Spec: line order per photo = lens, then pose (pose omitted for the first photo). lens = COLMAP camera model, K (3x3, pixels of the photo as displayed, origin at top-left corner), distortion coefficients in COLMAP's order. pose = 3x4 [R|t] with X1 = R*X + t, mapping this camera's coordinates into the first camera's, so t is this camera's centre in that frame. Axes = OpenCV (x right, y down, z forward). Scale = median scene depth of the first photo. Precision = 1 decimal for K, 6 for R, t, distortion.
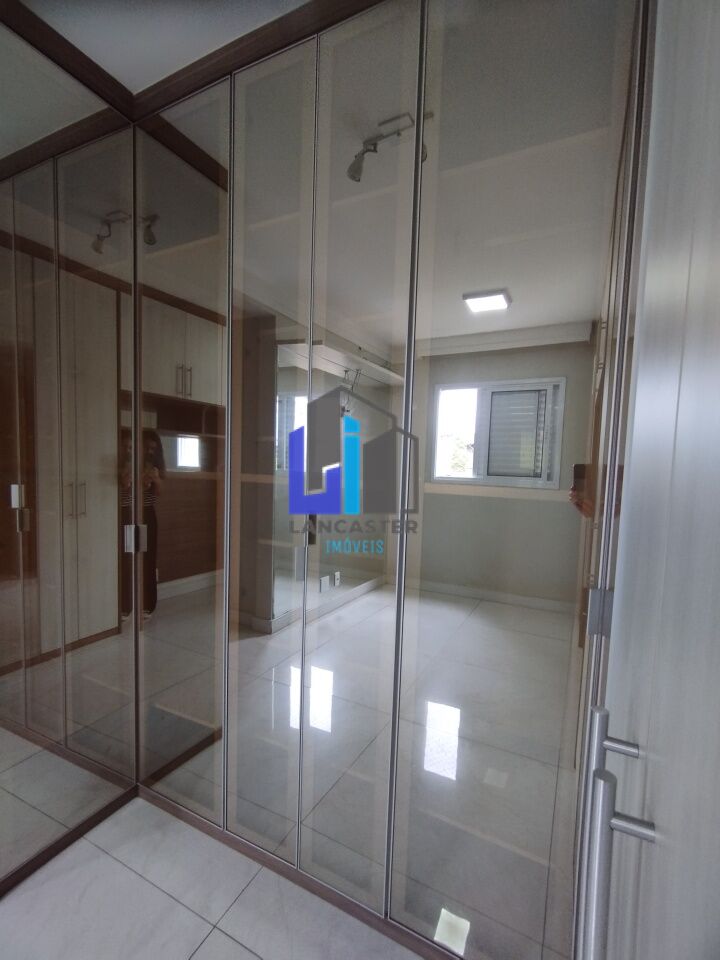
lens RADIAL K [[434.7, 0, 357.0], [0, 434.7, 494.0], [0, 0, 1]] dist [0.008718, 0.000315]
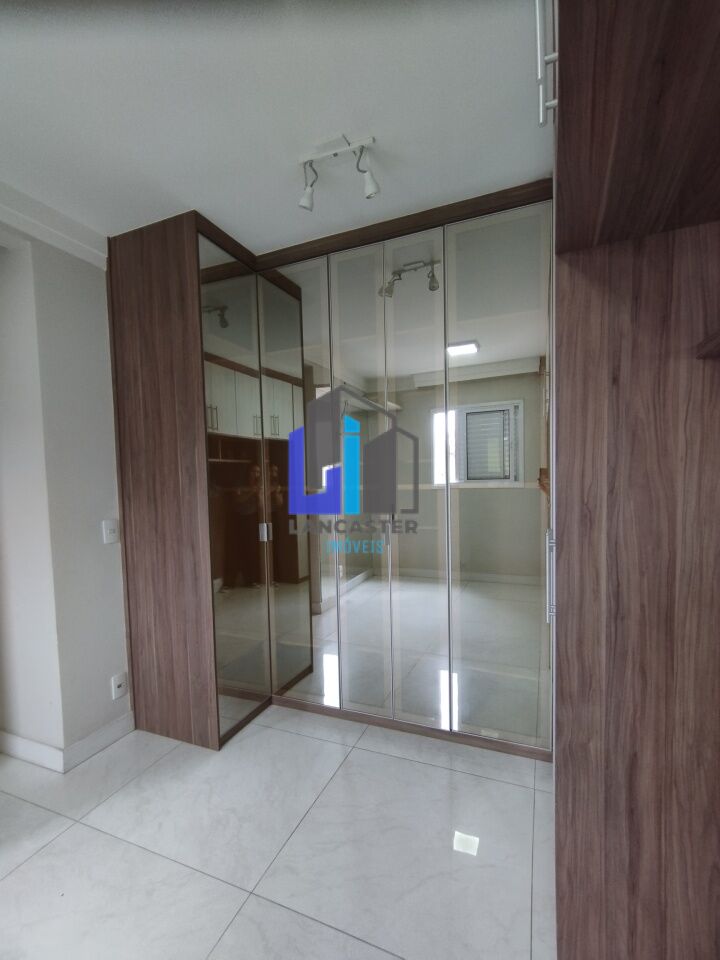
lens RADIAL K [[444.9, 0, 356.5], [0, 444.9, 499.0], [0, 0, 1]] dist [0.001291, 0.000505]
pose [[0.994800, -0.061853, 0.080908, -0.265577], [0.063334, 0.997866, -0.015856, 0.025070], [-0.079755, 0.020898, 0.996595, -0.518353]]
